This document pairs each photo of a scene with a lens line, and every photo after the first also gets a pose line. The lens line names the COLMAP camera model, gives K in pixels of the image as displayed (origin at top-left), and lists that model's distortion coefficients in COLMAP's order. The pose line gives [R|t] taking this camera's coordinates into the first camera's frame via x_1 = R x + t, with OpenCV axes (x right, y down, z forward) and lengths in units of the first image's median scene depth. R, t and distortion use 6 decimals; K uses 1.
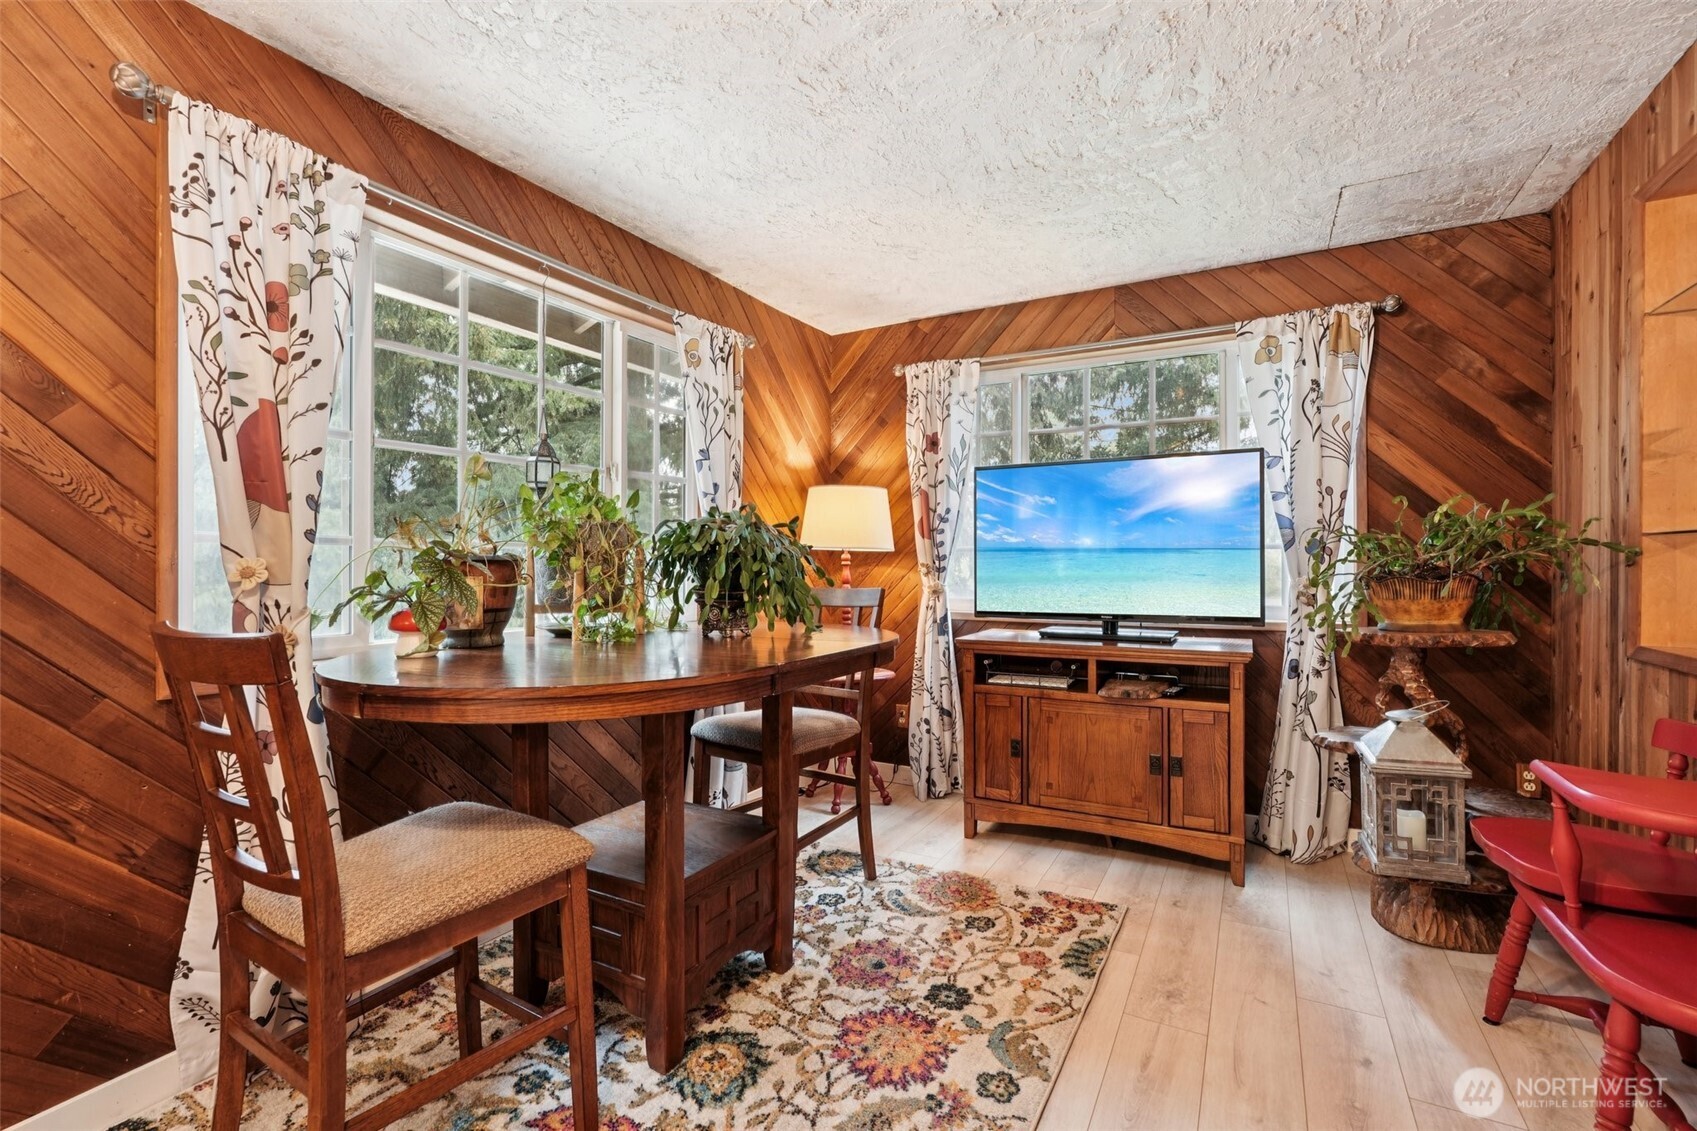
lens RADIAL K [[751.6, 0, 862.7], [0, 751.6, 565.0], [0, 0, 1]] dist [-0.017069, 0.005385]
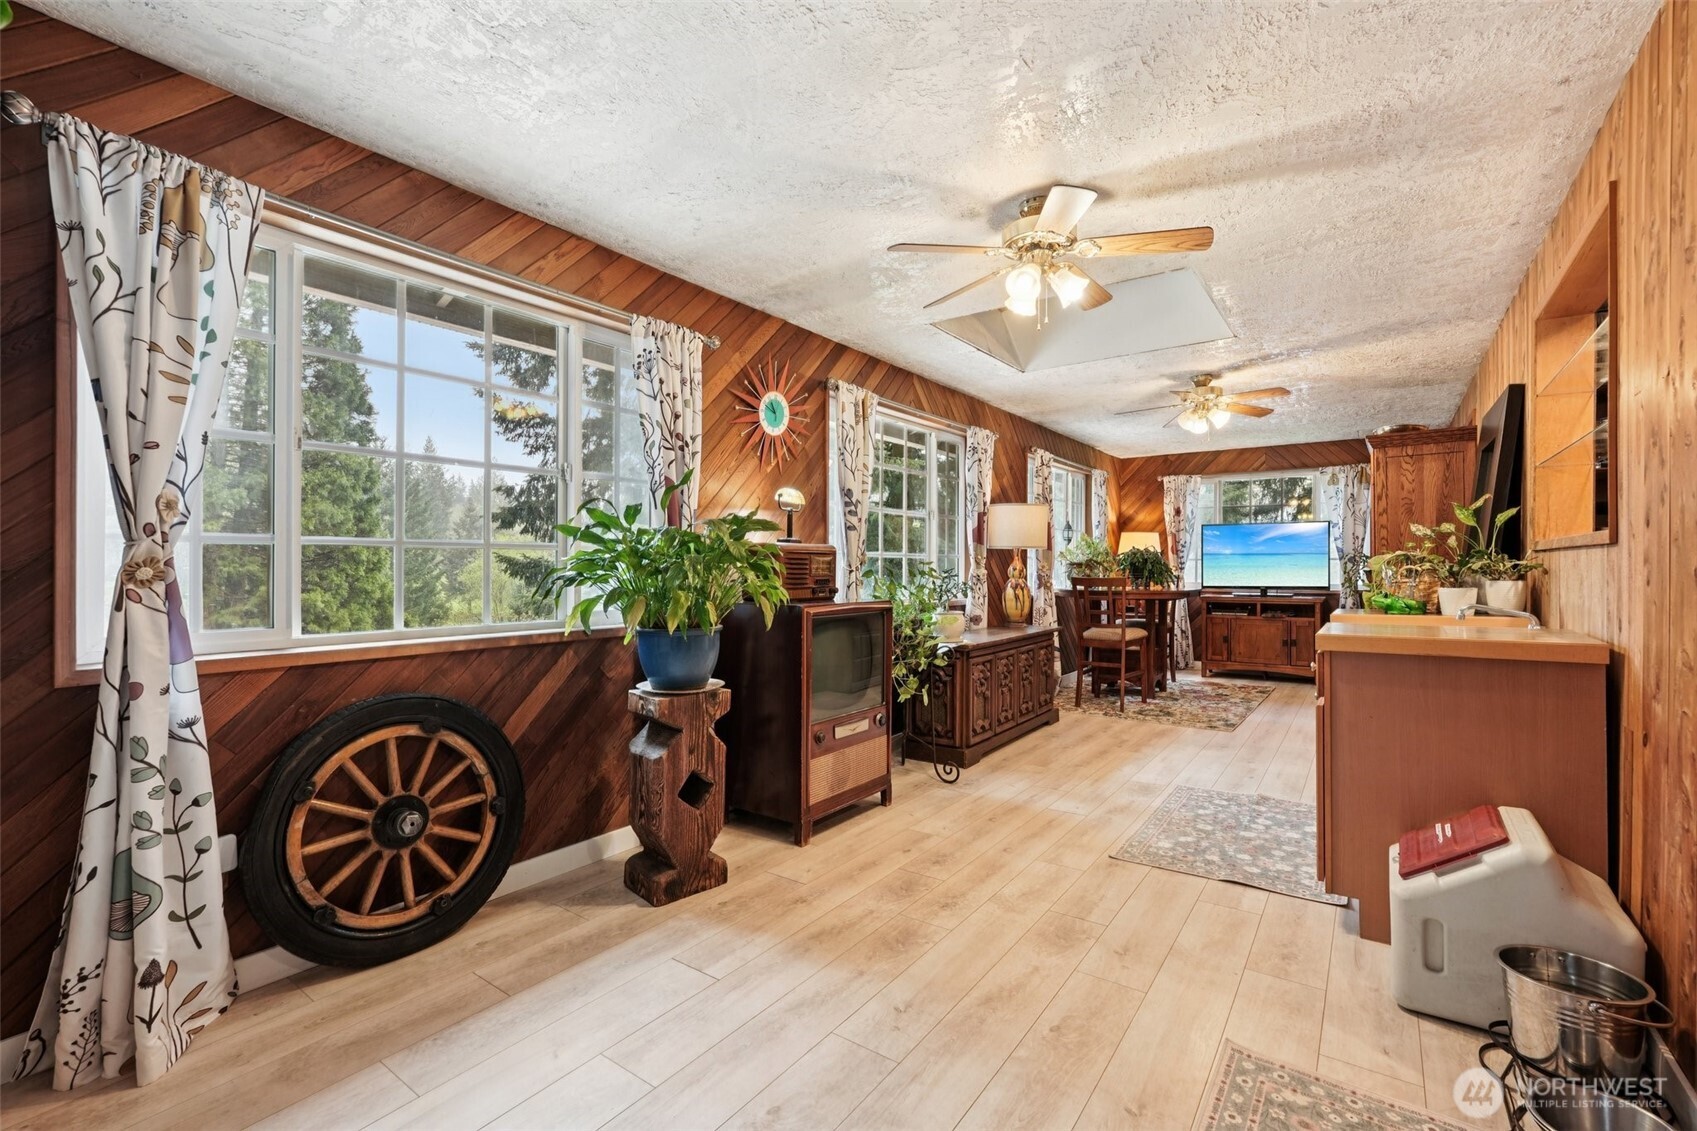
lens RADIAL K [[751.6, 0, 854.1], [0, 751.6, 564.9], [0, 0, 1]] dist [-0.017069, 0.005385]
pose [[0.991270, 0.004956, -0.131755, -0.678535], [-0.006295, 0.999933, -0.009746, 0.027498], [0.131697, 0.010490, 0.991234, -1.600234]]
